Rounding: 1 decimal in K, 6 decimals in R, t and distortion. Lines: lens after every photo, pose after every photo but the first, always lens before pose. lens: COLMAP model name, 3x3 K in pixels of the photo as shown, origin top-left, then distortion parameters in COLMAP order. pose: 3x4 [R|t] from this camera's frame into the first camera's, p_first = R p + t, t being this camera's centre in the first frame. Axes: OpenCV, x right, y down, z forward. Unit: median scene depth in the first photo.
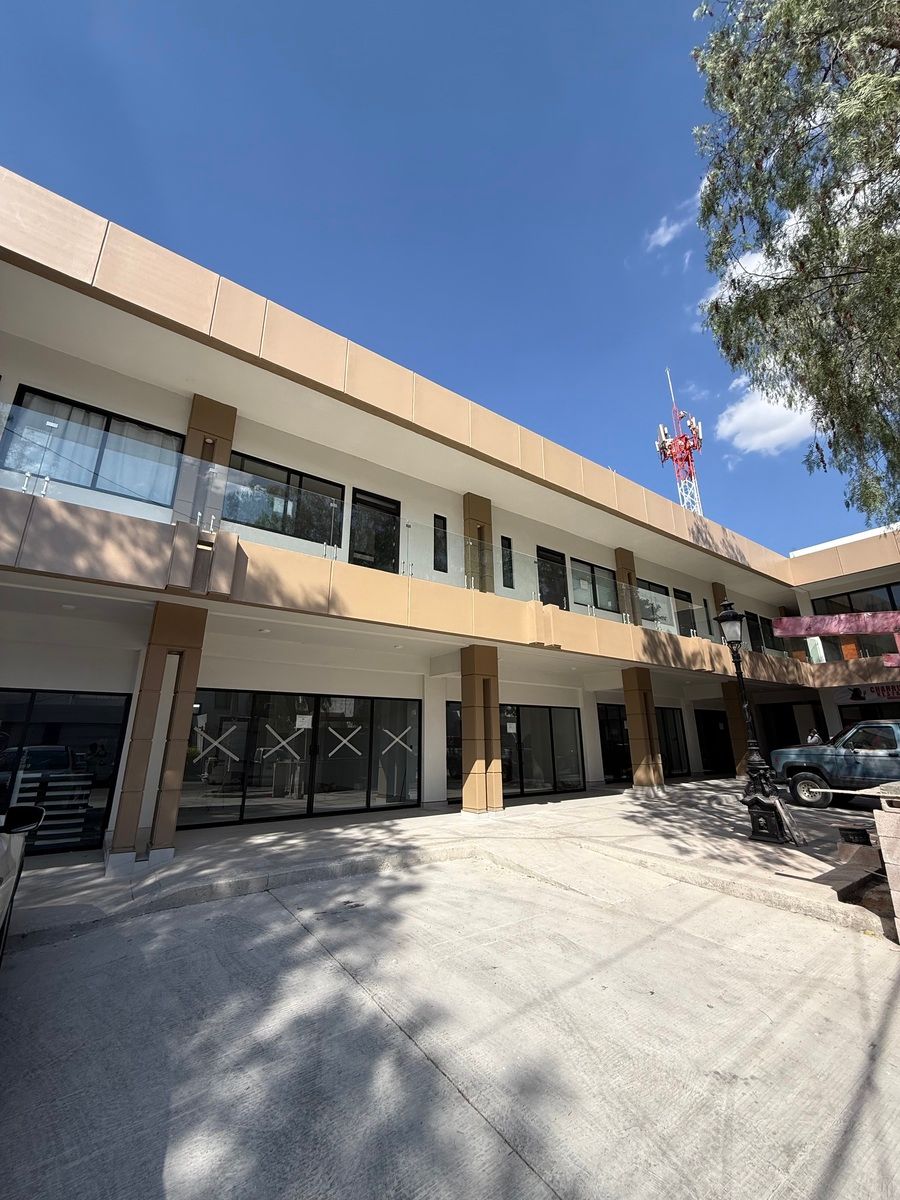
lens RADIAL K [[476.9, 0, 450.7], [0, 476.9, 596.1], [0, 0, 1]] dist [0.001723, -0.000048]
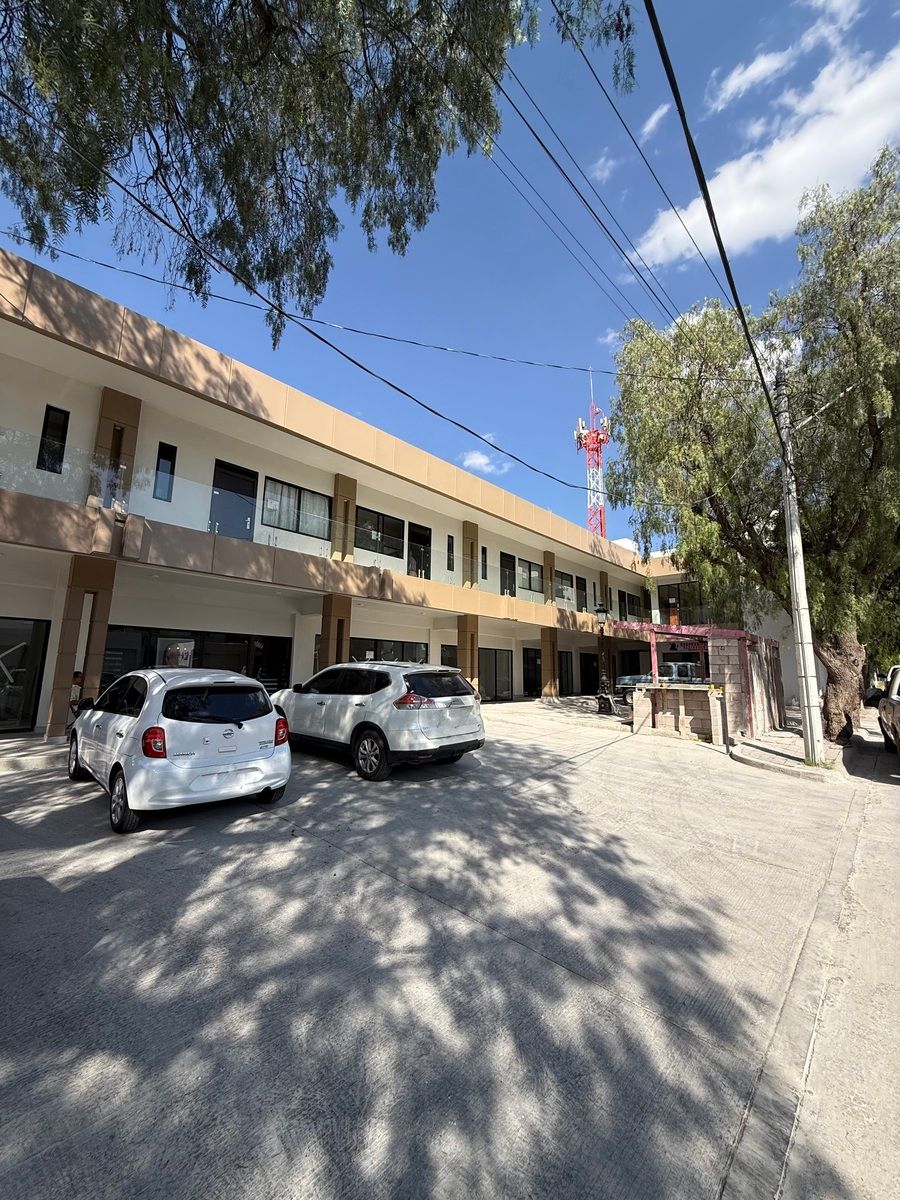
lens RADIAL K [[476.9, 0, 450.7], [0, 476.9, 596.1], [0, 0, 1]] dist [0.001723, -0.000048]
pose [[0.980113, 0.050887, 0.191804, -0.313656], [-0.075658, 0.989379, 0.124119, -0.159611], [-0.183451, -0.136162, 0.973553, -0.613207]]
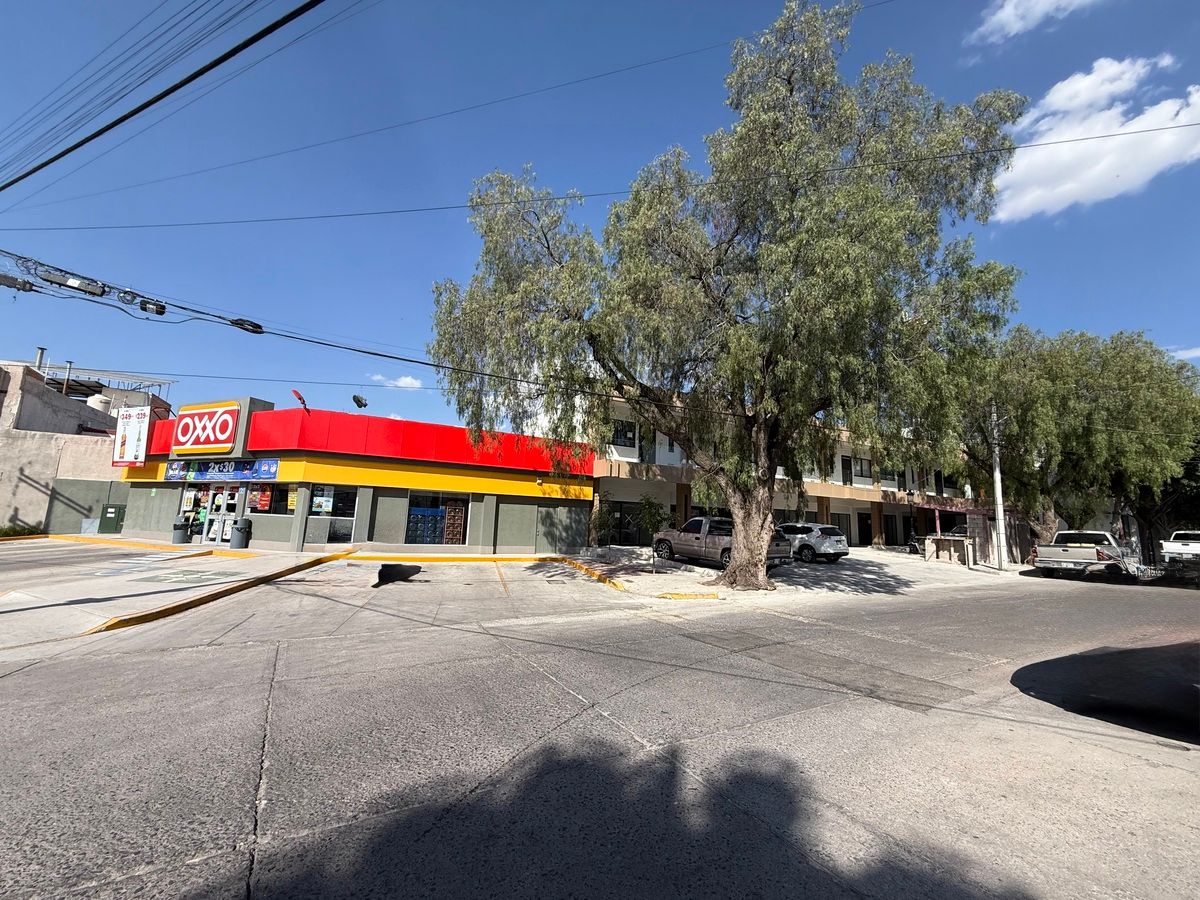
lens RADIAL K [[476.9, 0, 600.0], [0, 476.9, 450.0], [0, 0, 1]] dist [0.001723, -0.000048]
pose [[0.990974, 0.024570, -0.131780, -0.879932], [-0.005853, 0.990052, 0.140583, -0.547262], [0.133924, -0.138543, 0.981260, -1.951971]]
